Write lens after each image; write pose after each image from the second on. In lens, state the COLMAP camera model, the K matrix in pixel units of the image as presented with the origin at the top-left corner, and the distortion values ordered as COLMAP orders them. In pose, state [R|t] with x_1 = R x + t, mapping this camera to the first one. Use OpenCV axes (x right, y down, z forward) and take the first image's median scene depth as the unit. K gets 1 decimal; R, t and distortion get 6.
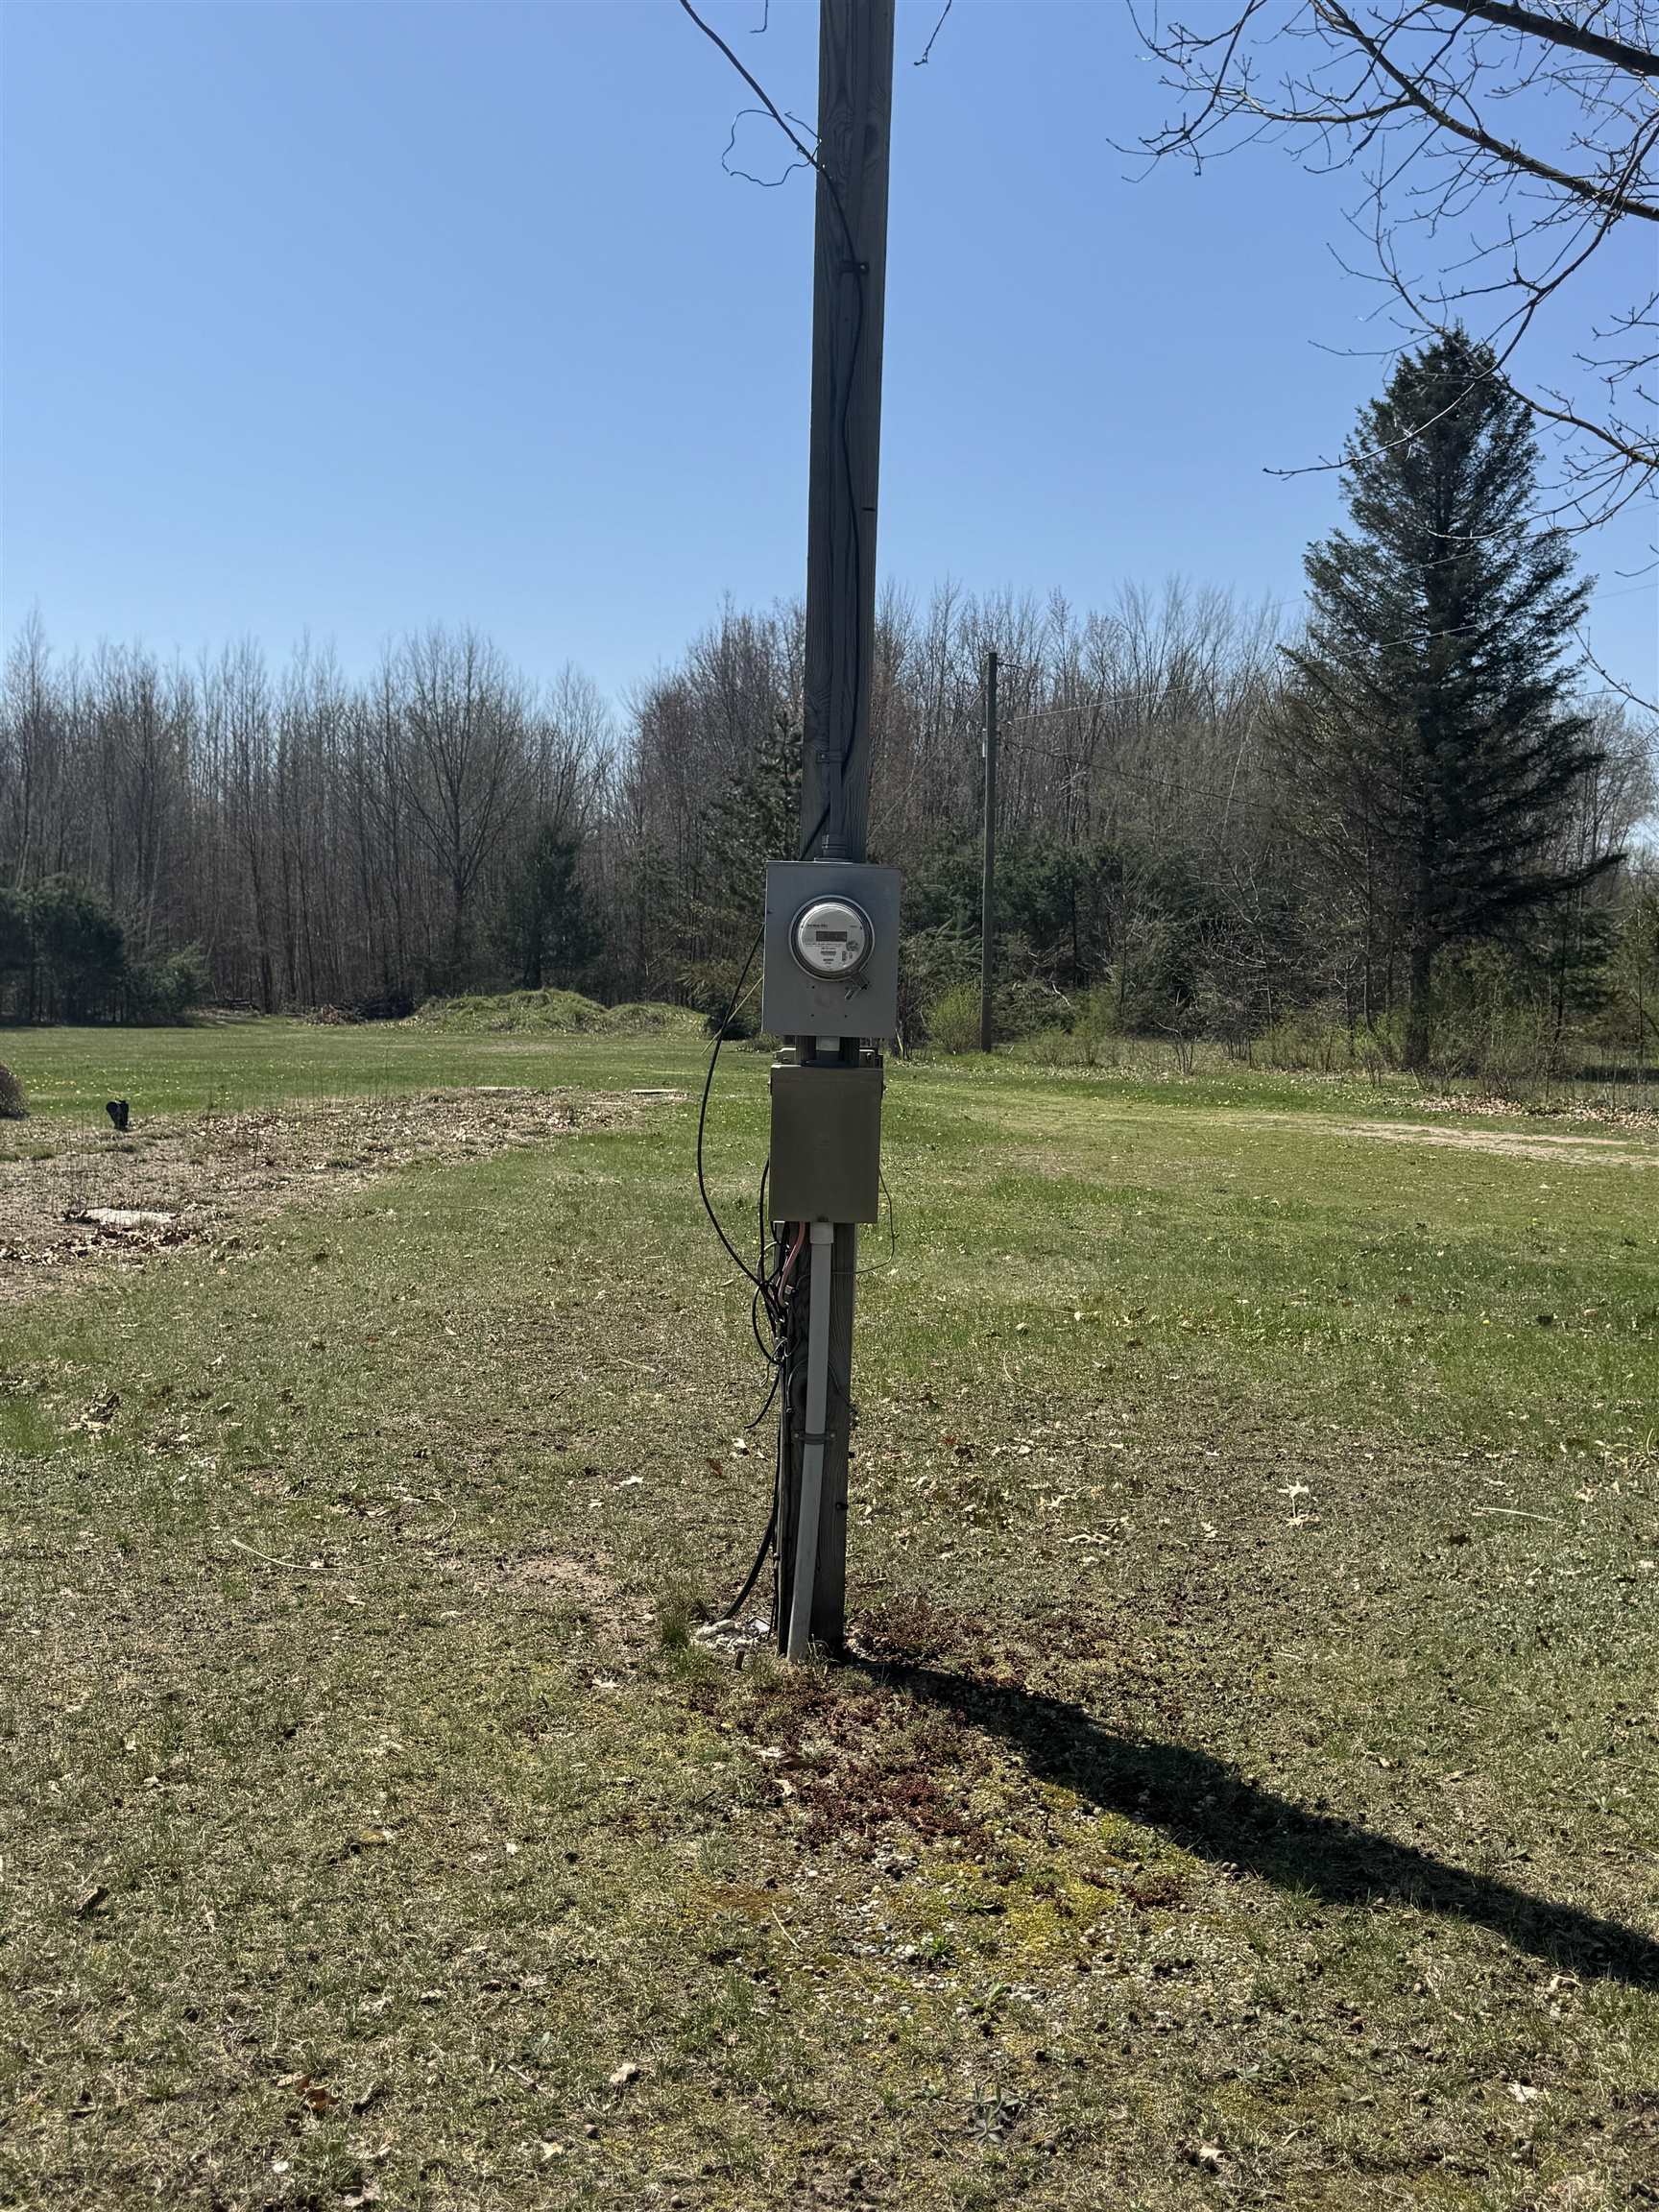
lens RADIAL K [[2154.0, 0, 824.7], [0, 2154.0, 1120.5], [0, 0, 1]] dist [0.155139, -0.296875]
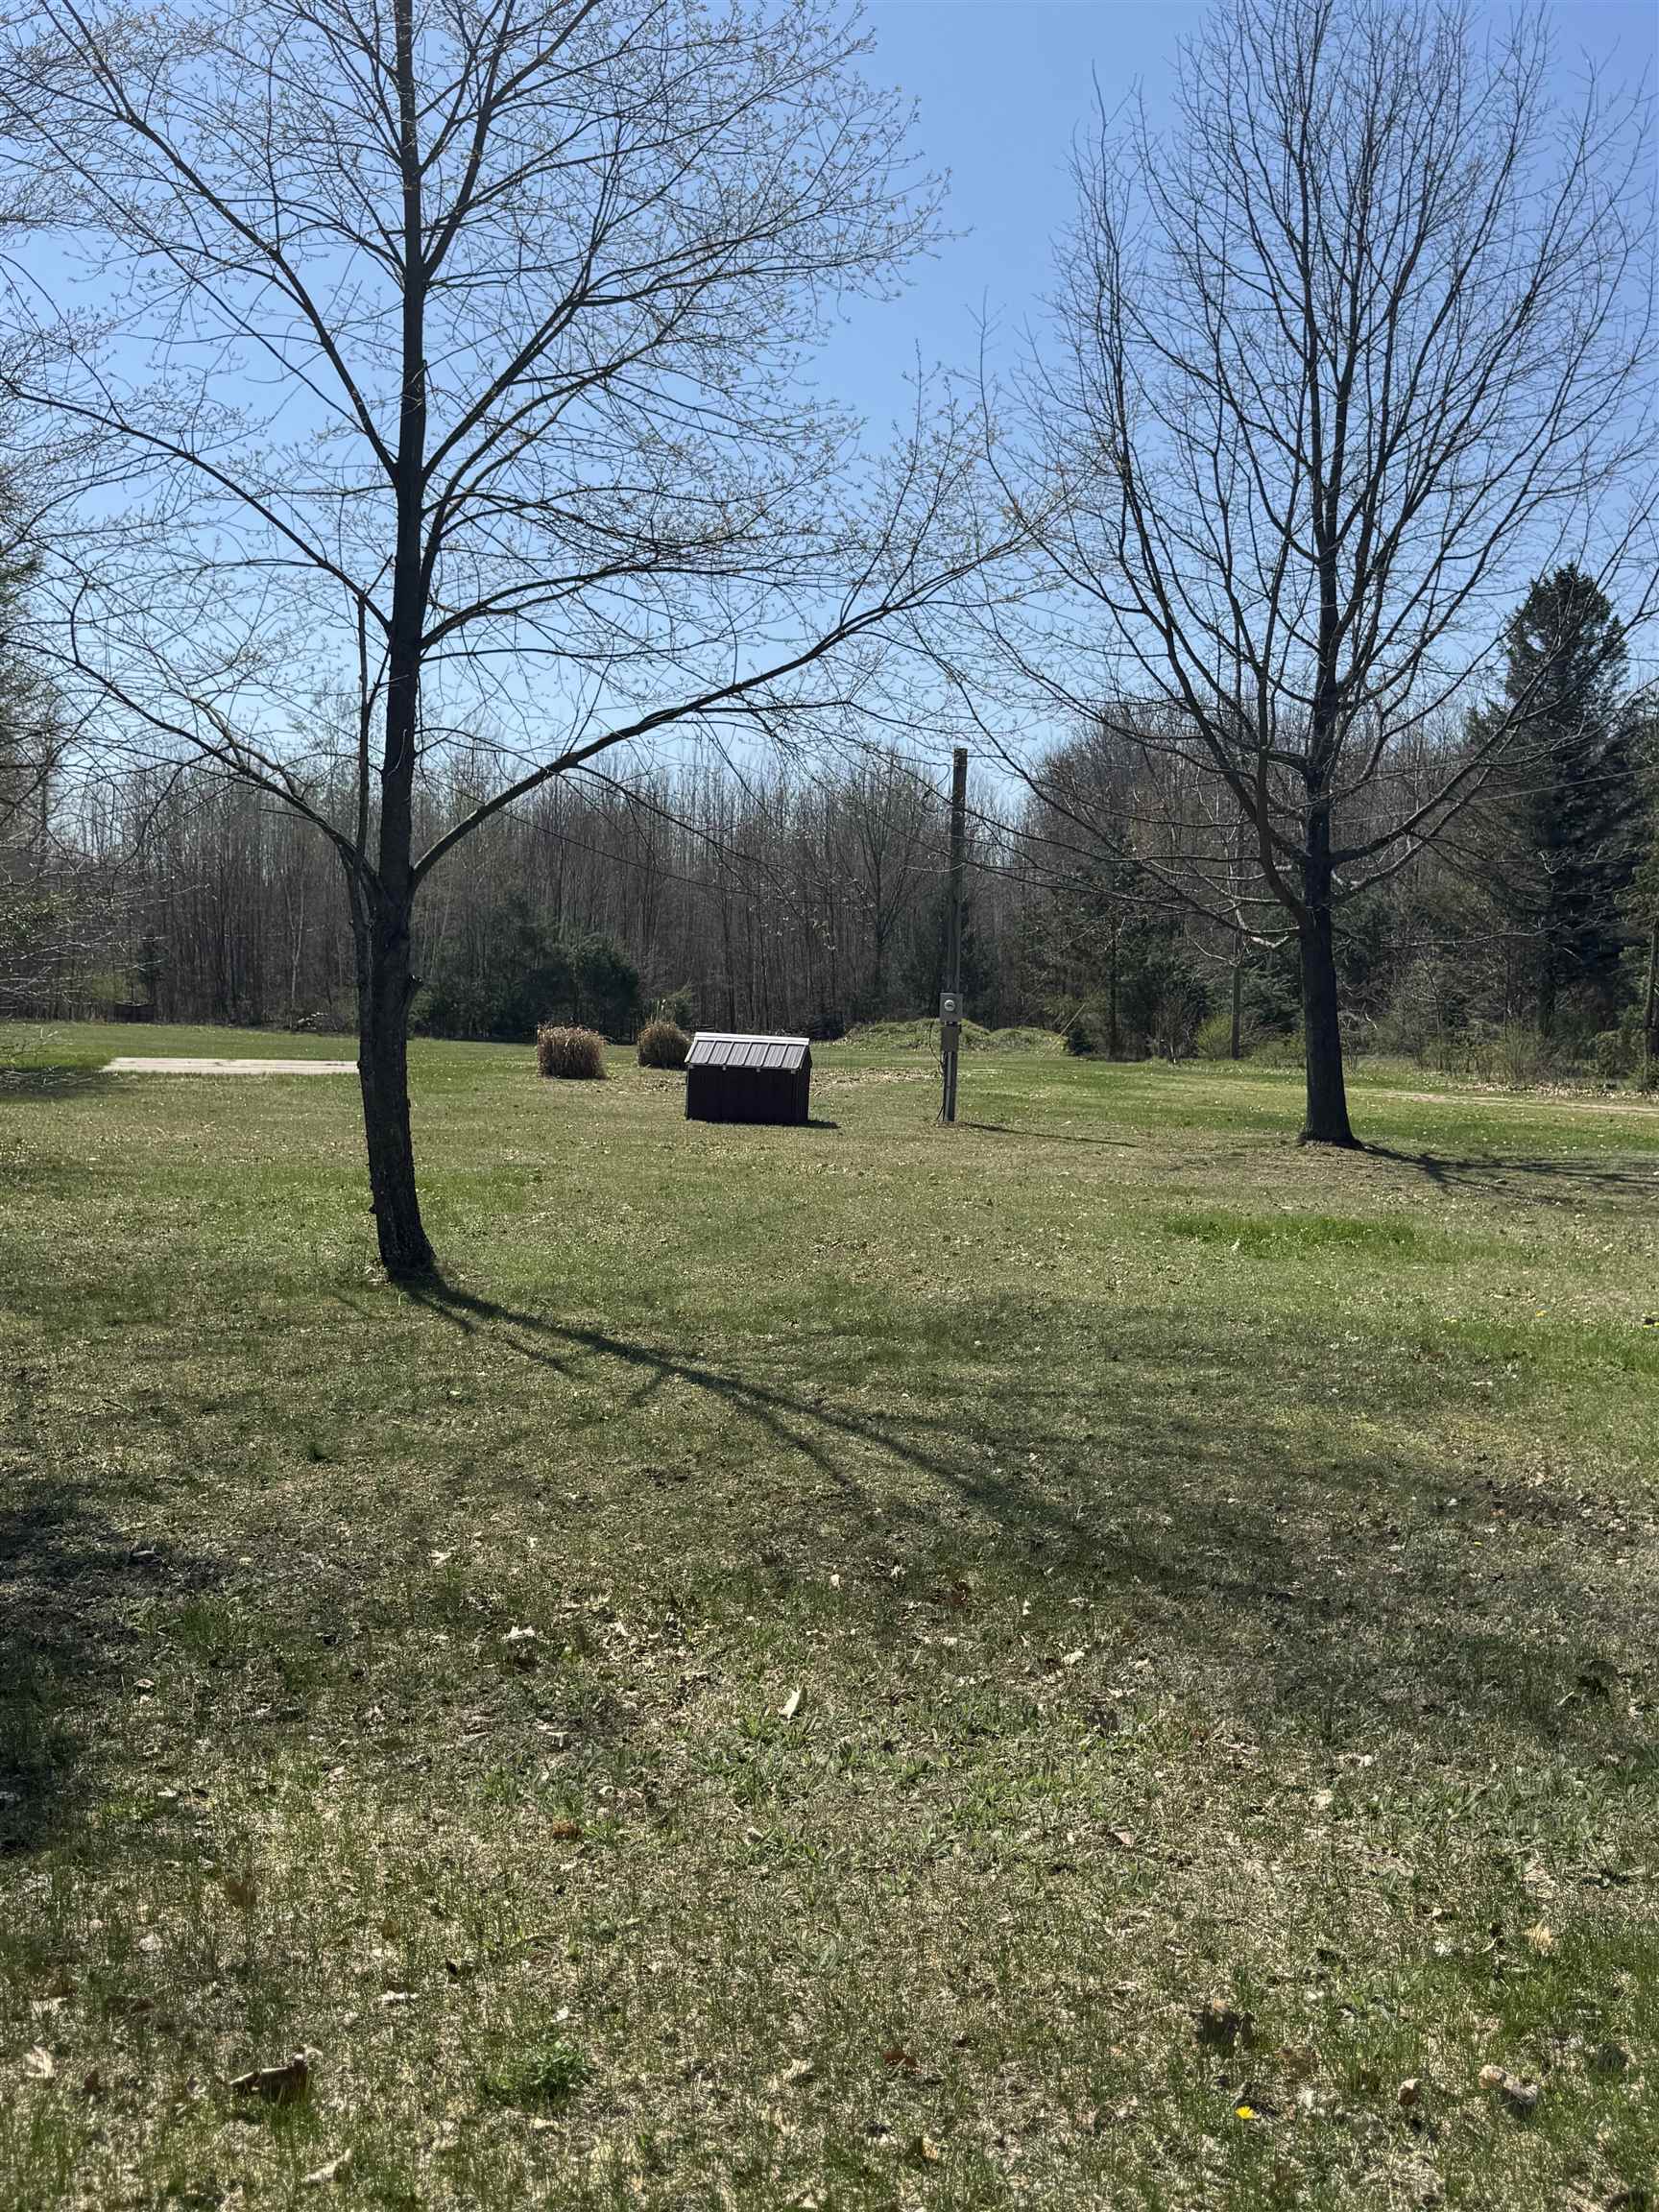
lens RADIAL K [[2098.0, 0, 829.5], [0, 2098.0, 1106.0], [0, 0, 1]] dist [0.116484, -0.273824]
pose [[0.982325, 0.010117, -0.186912, 0.039378], [-0.013674, 0.999749, -0.017753, 0.015857], [0.186686, 0.019995, 0.982216, -0.248695]]
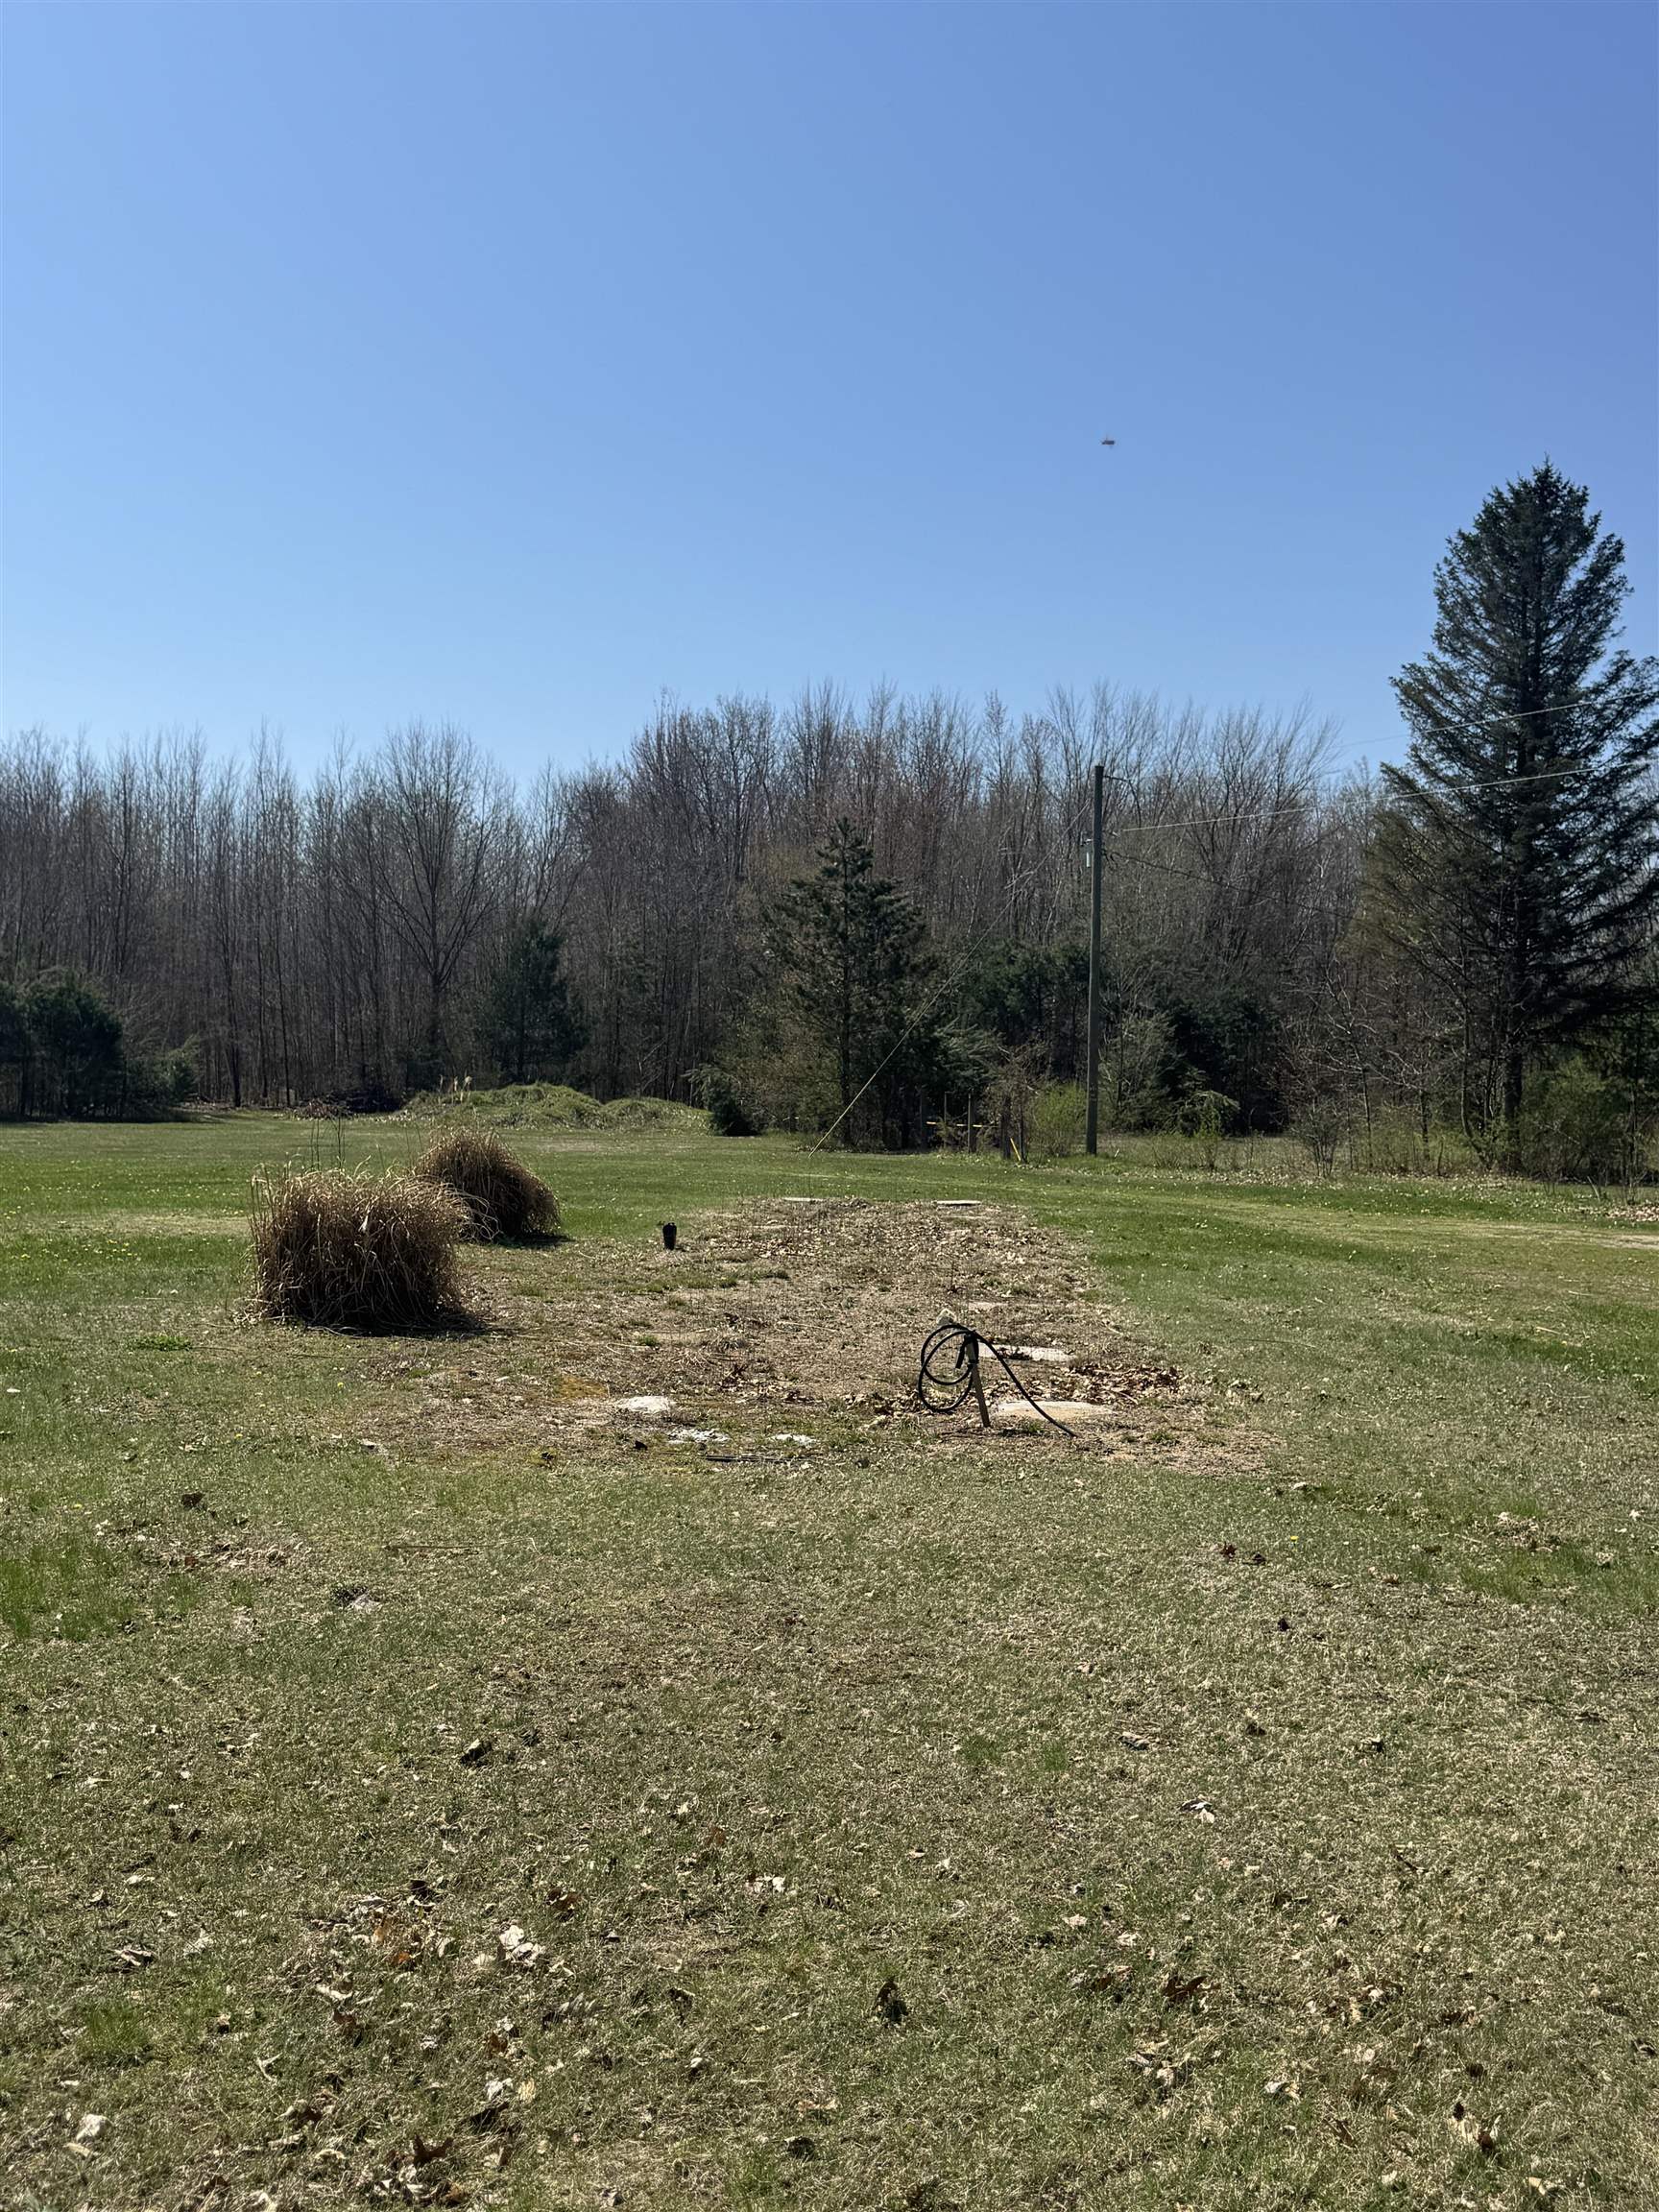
lens RADIAL K [[2154.0, 0, 824.7], [0, 2154.0, 1120.5], [0, 0, 1]] dist [0.155139, -0.296875]
pose [[0.997492, 0.003536, 0.070698, -0.069909], [-0.000680, 0.999185, -0.040370, -0.003850], [-0.070783, 0.040220, 0.996681, -0.002494]]
